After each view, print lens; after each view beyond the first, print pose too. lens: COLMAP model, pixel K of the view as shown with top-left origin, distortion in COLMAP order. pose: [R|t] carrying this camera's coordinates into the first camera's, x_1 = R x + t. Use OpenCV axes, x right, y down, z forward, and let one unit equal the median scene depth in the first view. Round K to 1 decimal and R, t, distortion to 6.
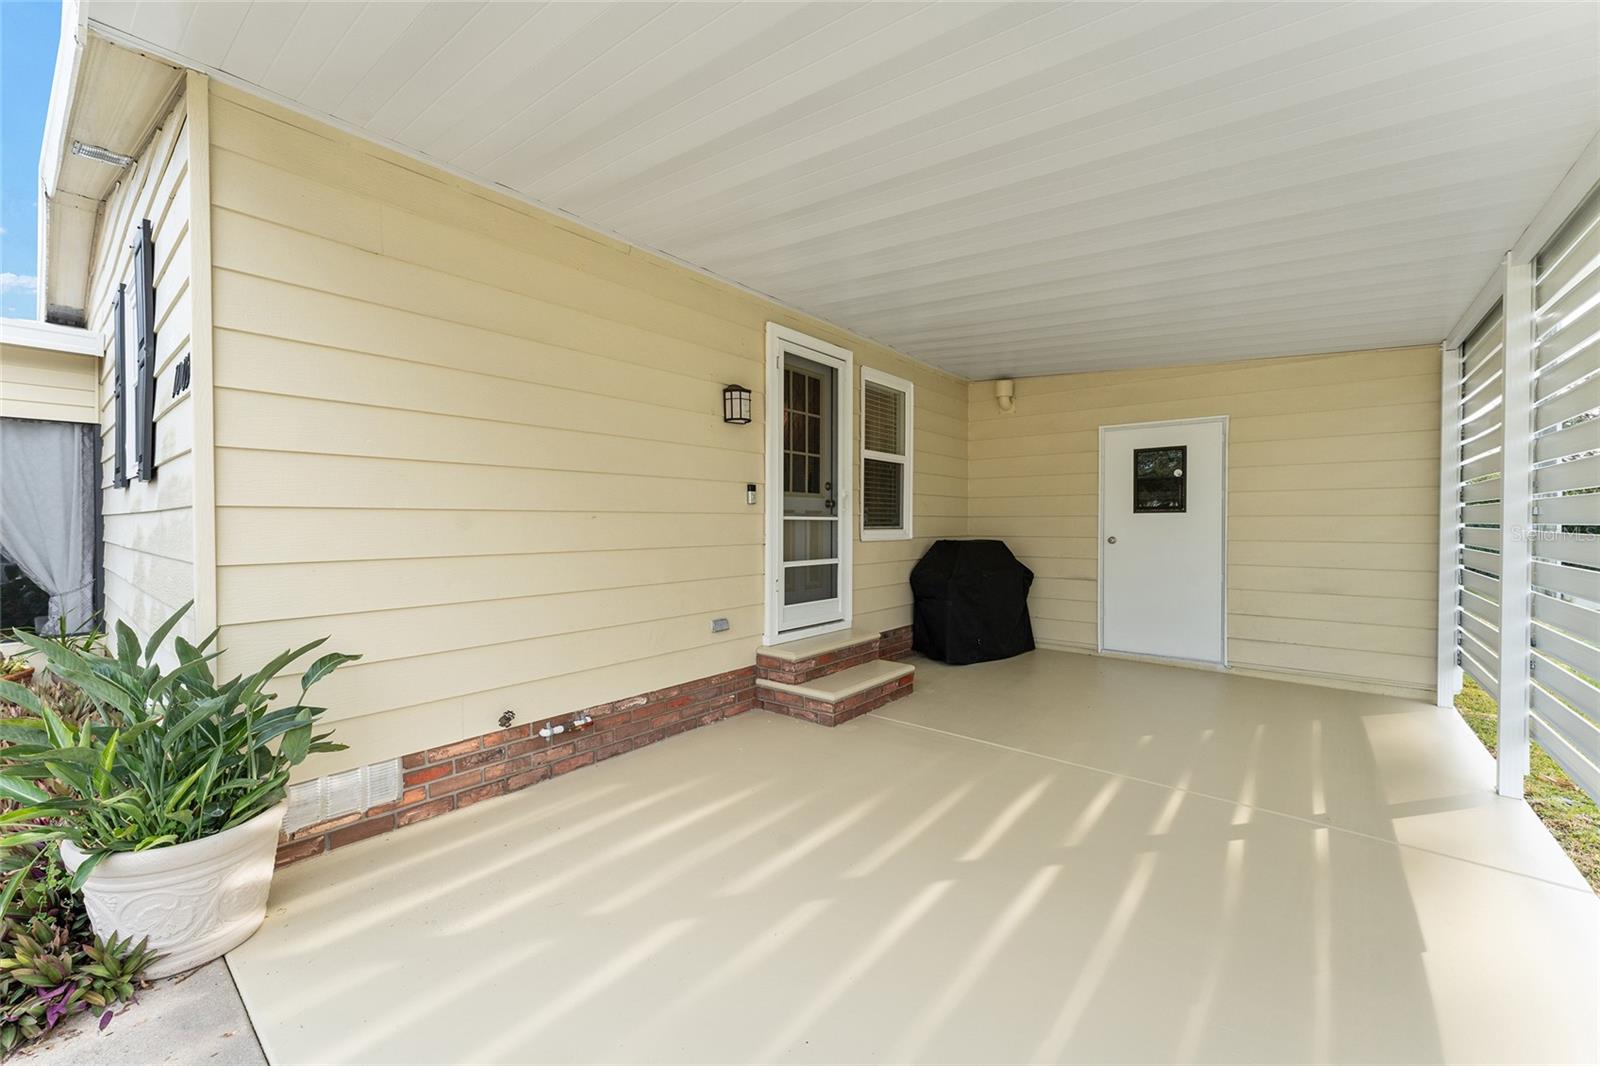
lens RADIAL K [[633.7, 0, 795.2], [0, 633.7, 530.7], [0, 0, 1]] dist [0.003325, -0.000591]
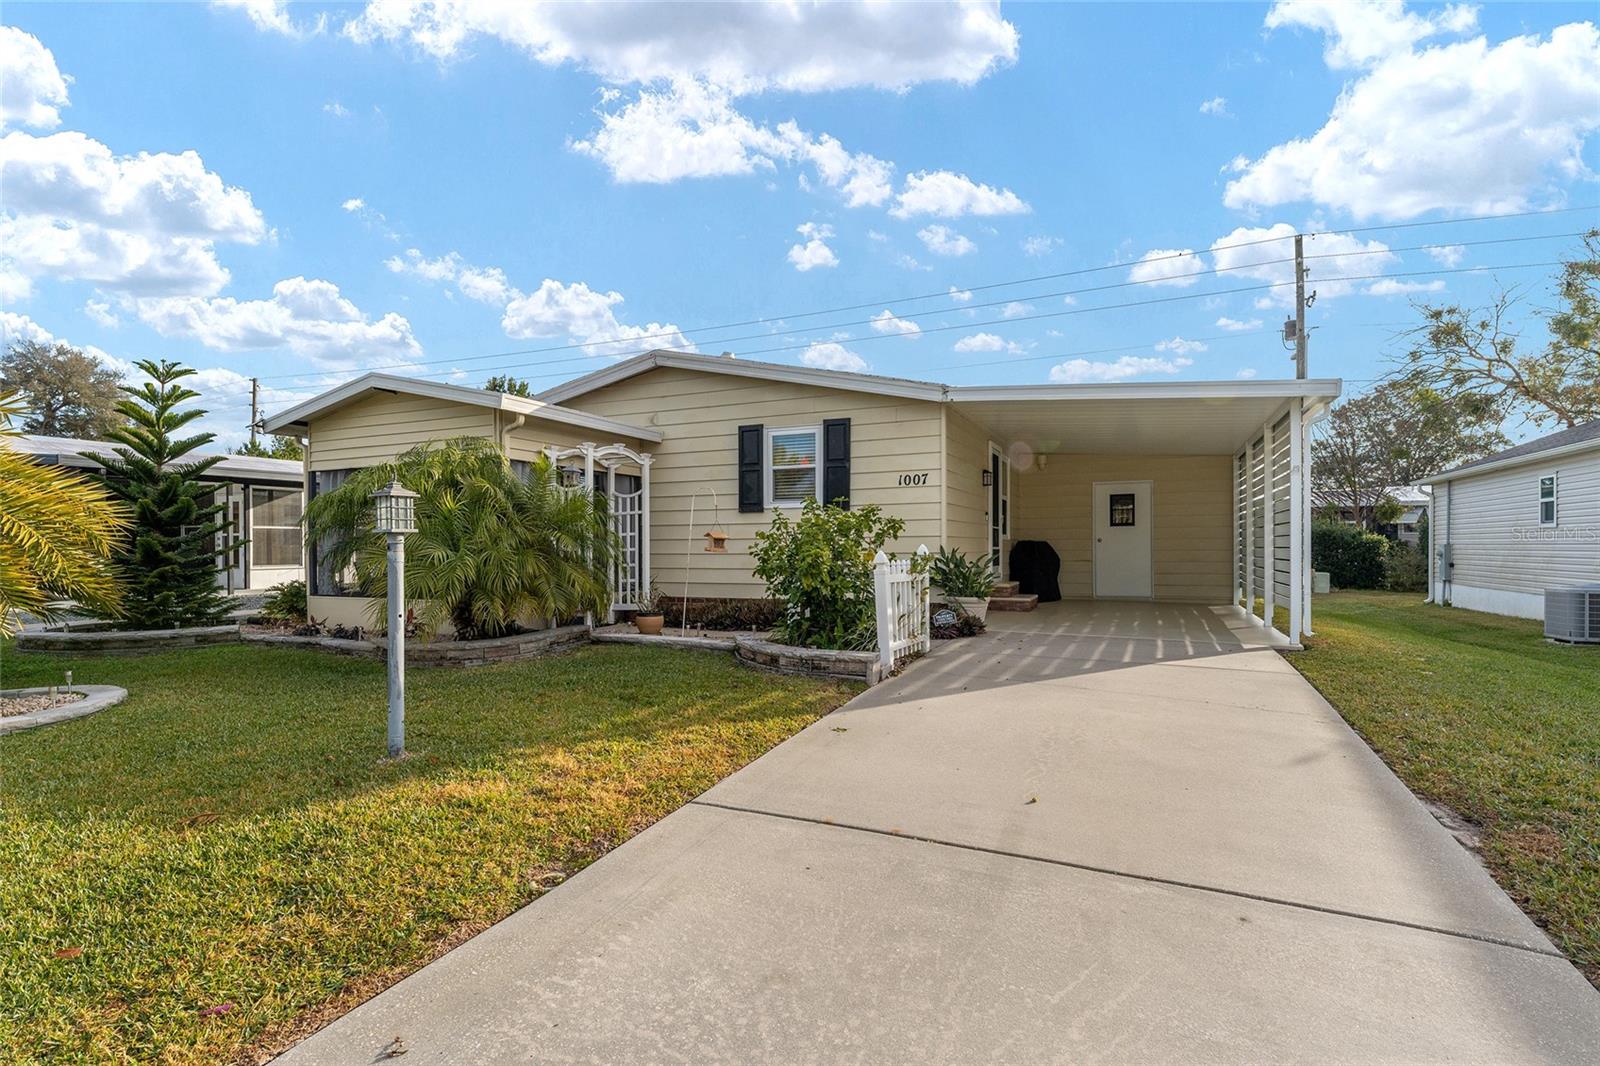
lens RADIAL K [[753.4, 0, 794.8], [0, 753.4, 548.3], [0, 0, 1]] dist [0.001105, 0.000075]
pose [[0.969465, -0.007189, 0.245126, -1.384236], [0.009512, 0.999920, -0.008293, 0.071281], [-0.245047, 0.010371, 0.969456, -1.449637]]
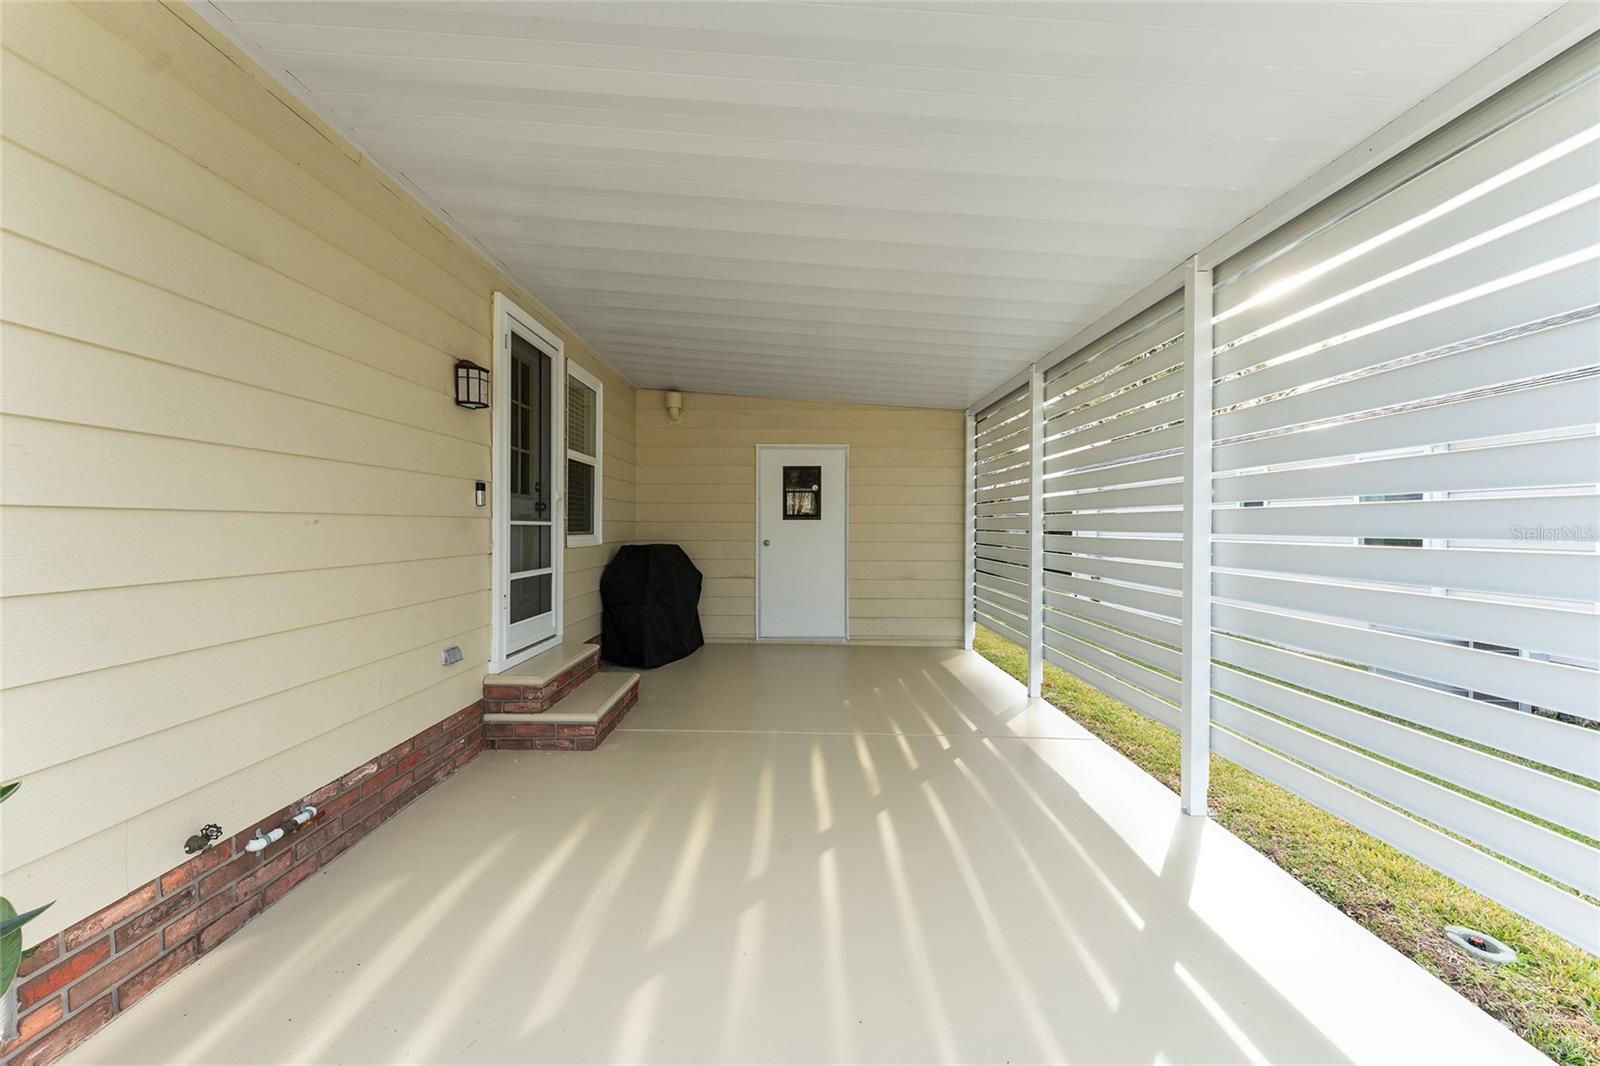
lens RADIAL K [[633.7, 0, 795.2], [0, 633.7, 530.7], [0, 0, 1]] dist [0.003325, -0.000591]
pose [[0.775641, -0.001808, 0.631171, -0.268009], [0.005108, 0.999981, -0.003412, -0.004417], [-0.631153, 0.005870, 0.775636, 0.088328]]
